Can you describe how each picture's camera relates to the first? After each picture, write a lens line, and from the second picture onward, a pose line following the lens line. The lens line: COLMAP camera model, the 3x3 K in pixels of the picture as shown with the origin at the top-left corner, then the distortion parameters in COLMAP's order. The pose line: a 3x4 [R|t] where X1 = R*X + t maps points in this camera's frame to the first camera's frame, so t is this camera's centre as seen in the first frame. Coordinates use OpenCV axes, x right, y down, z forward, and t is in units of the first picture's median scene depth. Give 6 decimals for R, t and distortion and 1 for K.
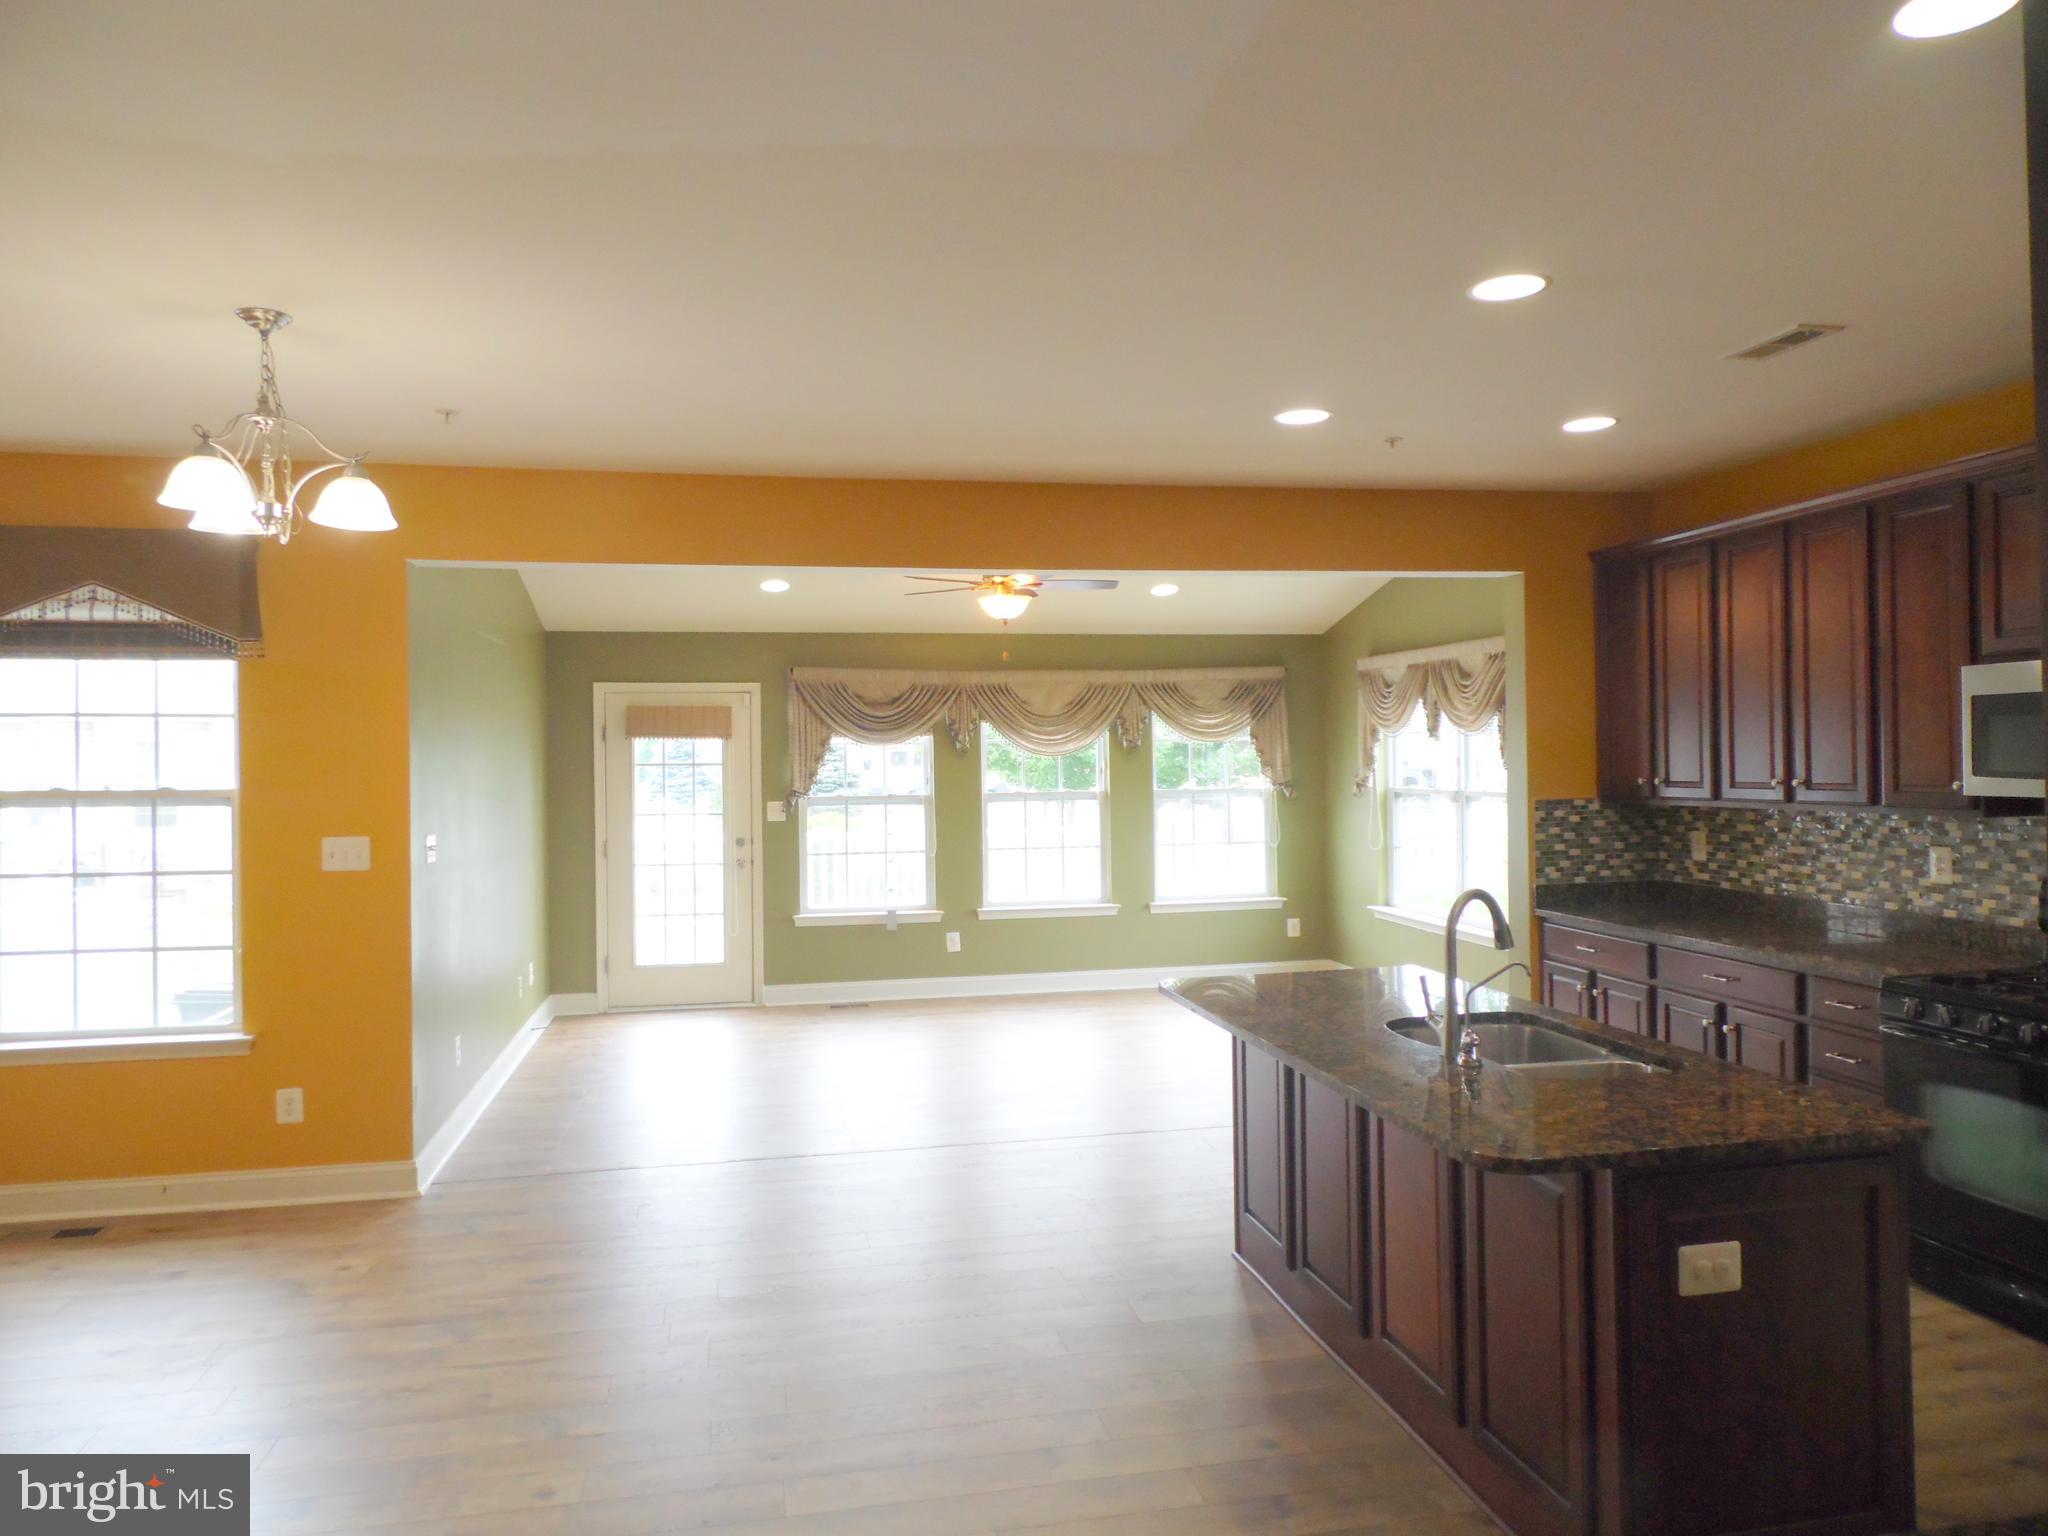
lens RADIAL K [[1355.0, 0, 1012.7], [0, 1355.0, 764.8], [0, 0, 1]] dist [0.009124, -0.007780]
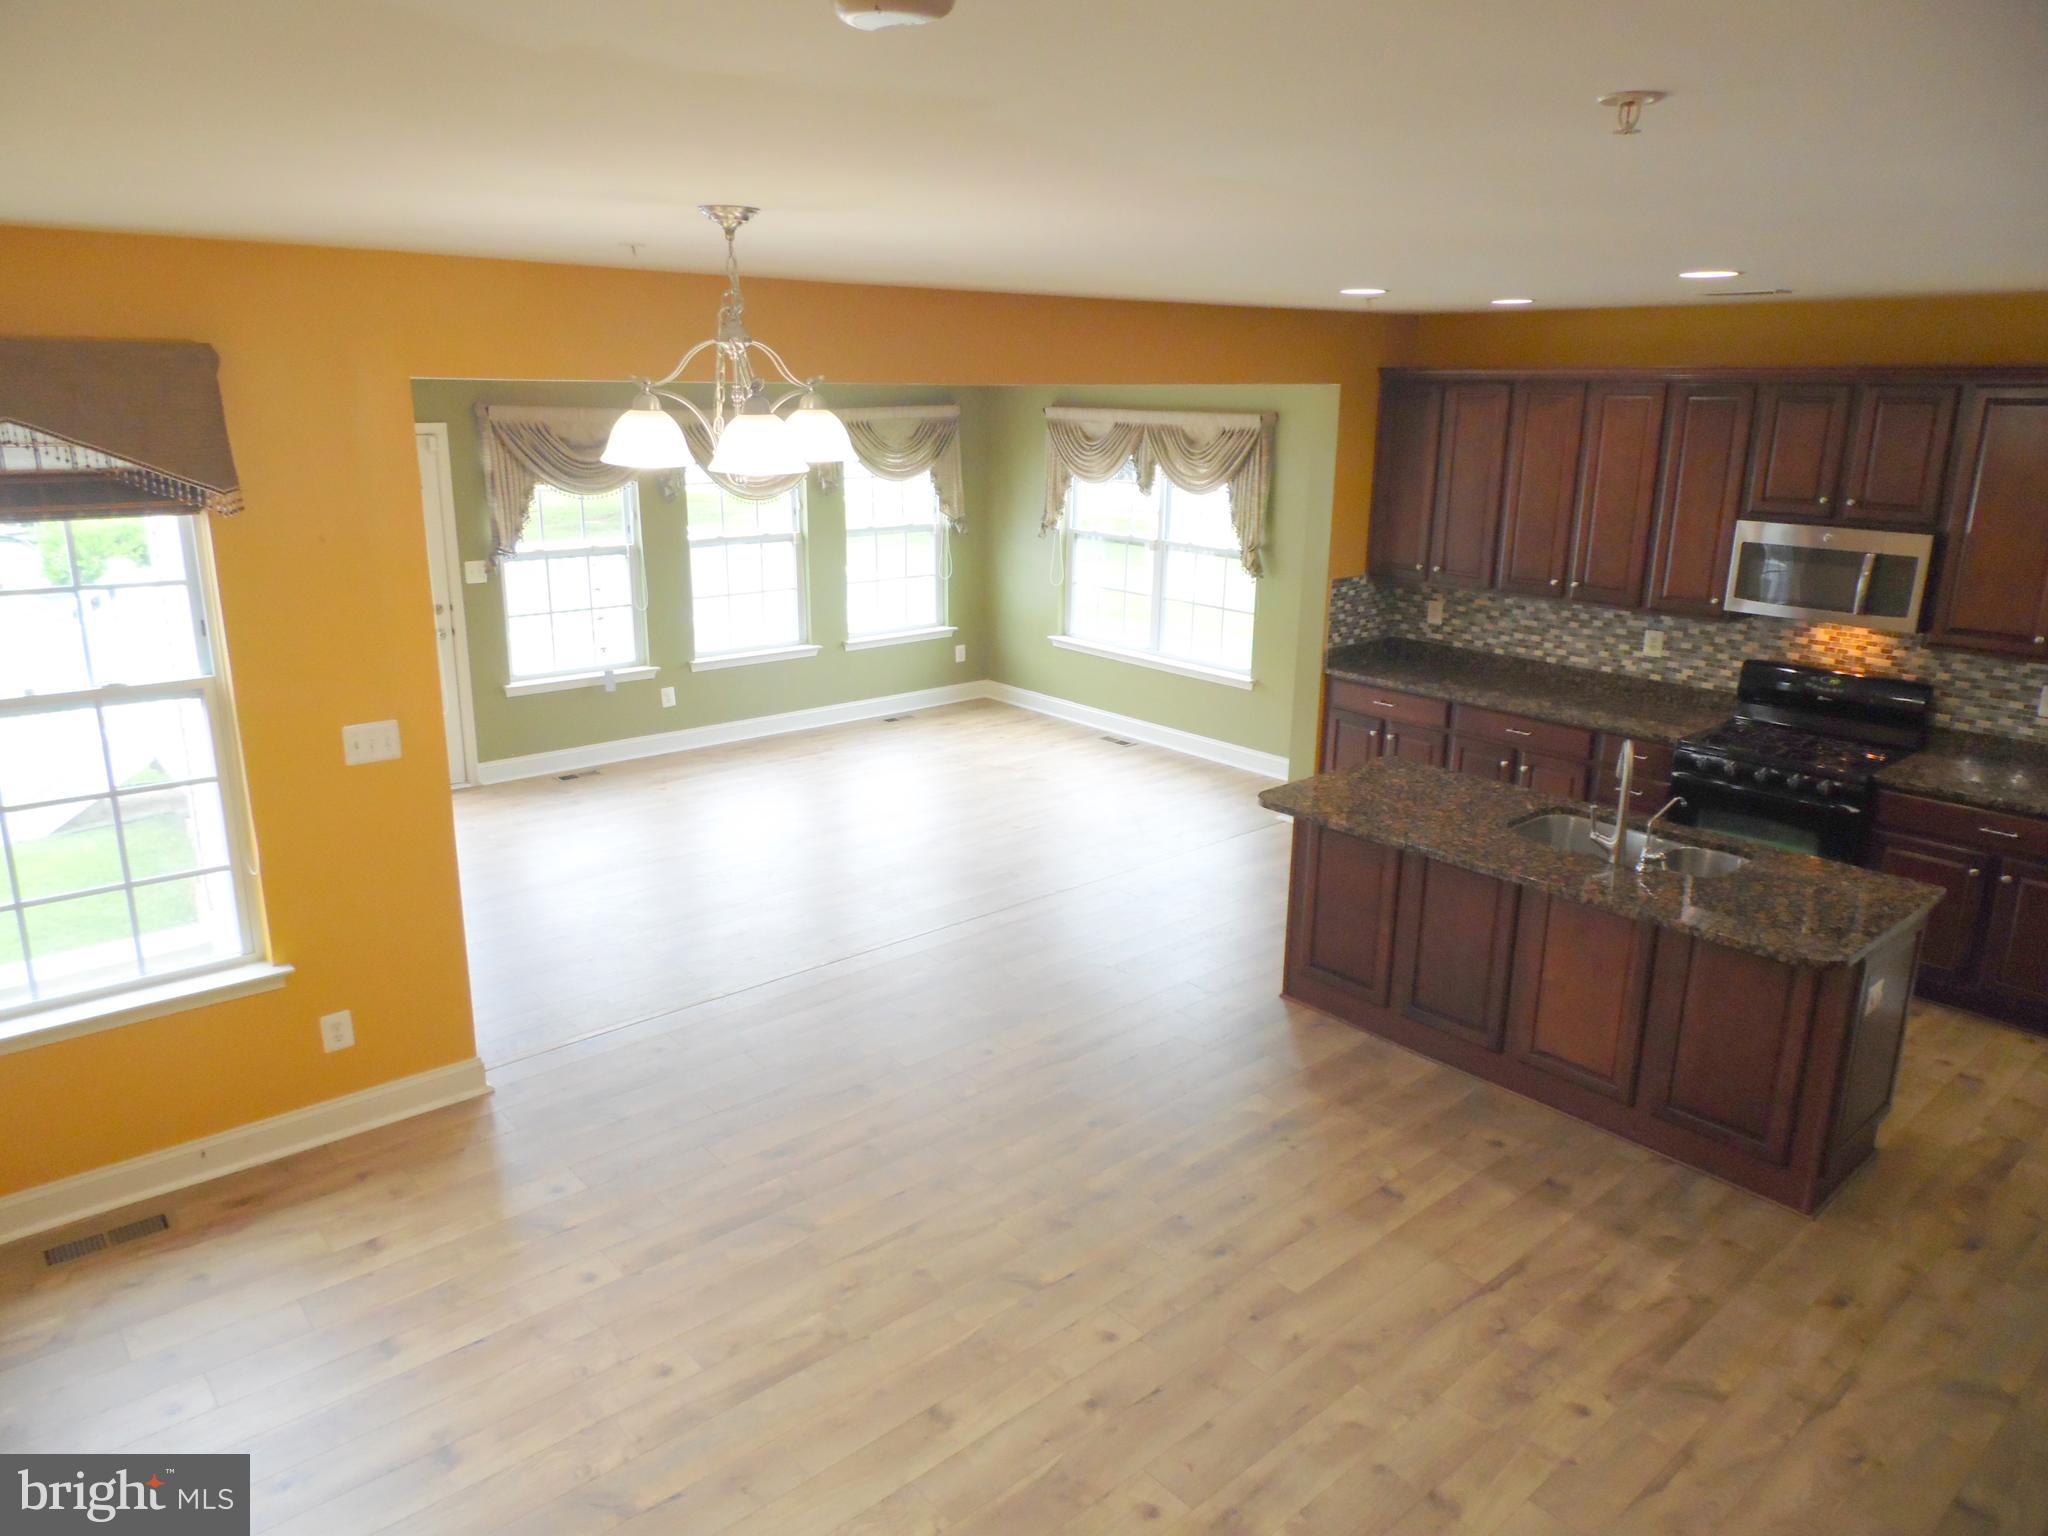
lens RADIAL K [[1355.0, 0, 1003.6], [0, 1355.0, 754.6], [0, 0, 1]] dist [0.009124, -0.007780]
pose [[0.871635, -0.107338, 0.478258, -0.462786], [-0.020429, 0.966924, 0.254245, -0.123806], [-0.489729, -0.231380, 0.840612, 0.085571]]
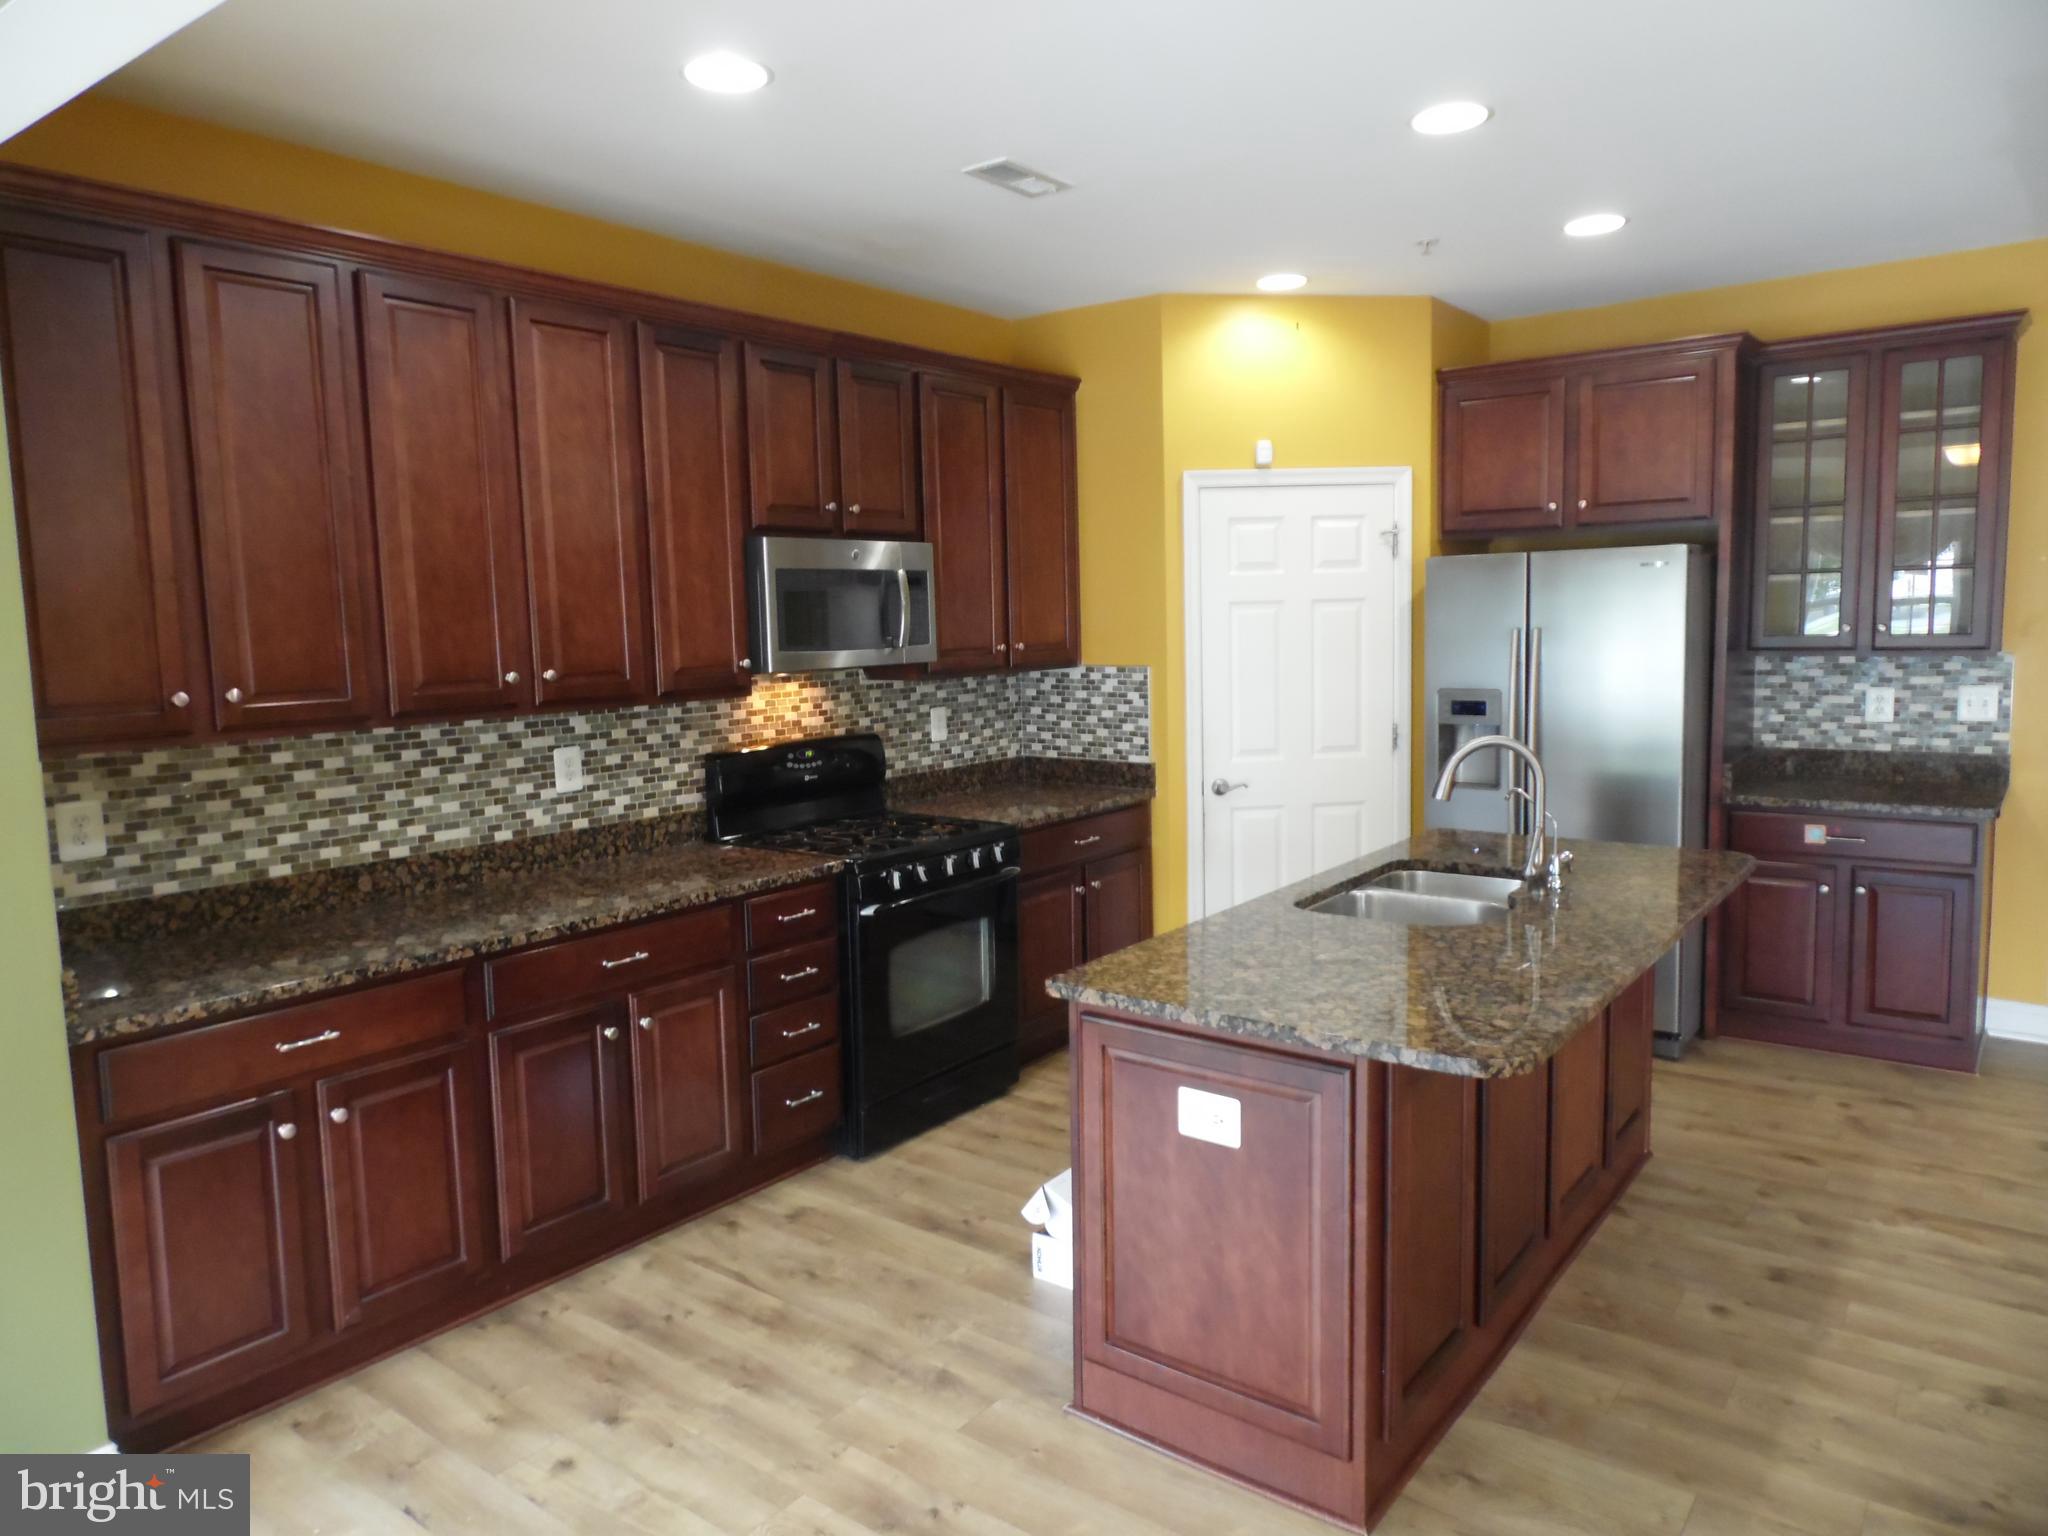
lens RADIAL K [[1355.0, 0, 1028.7], [0, 1355.0, 760.7], [0, 0, 1]] dist [0.009124, -0.007780]
pose [[-0.666646, -0.048973, 0.743764, -0.096965], [0.036955, 0.994441, 0.098602, -0.002385], [-0.744458, 0.093219, -0.661130, 1.029668]]
